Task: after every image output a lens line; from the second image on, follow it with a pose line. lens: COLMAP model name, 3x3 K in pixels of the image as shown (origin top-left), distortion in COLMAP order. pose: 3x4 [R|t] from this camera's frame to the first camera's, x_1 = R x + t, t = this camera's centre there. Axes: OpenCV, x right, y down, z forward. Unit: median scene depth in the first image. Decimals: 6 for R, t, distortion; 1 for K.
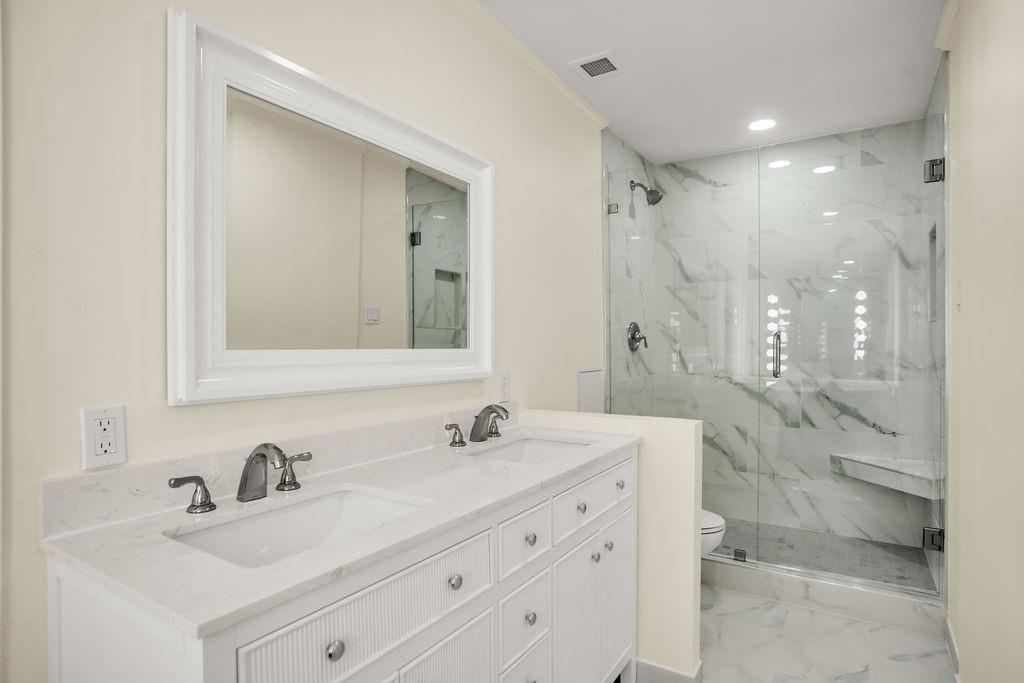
lens RADIAL K [[532.5, 0, 501.1], [0, 532.5, 339.3], [0, 0, 1]] dist [-0.083846, 0.047374]
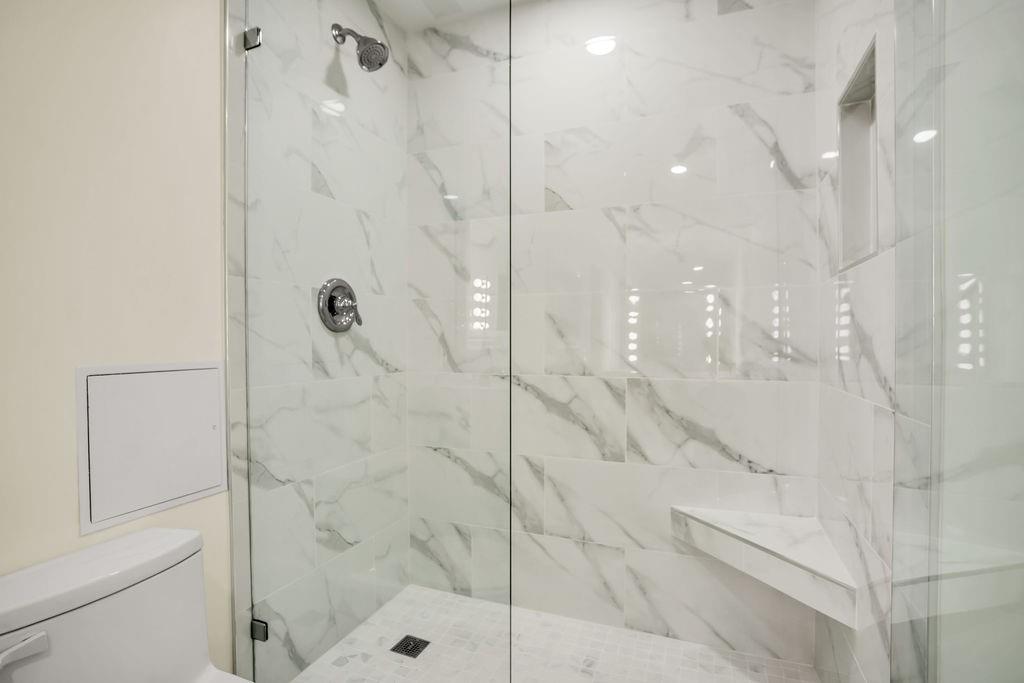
lens RADIAL K [[463.6, 0, 509.0], [0, 463.6, 336.8], [0, 0, 1]] dist [-0.066315, 0.017215]
pose [[0.980053, -0.000021, 0.198737, 0.342183], [-0.000601, 0.999995, 0.003072, 0.027109], [-0.198736, -0.003130, 0.980048, 0.514319]]
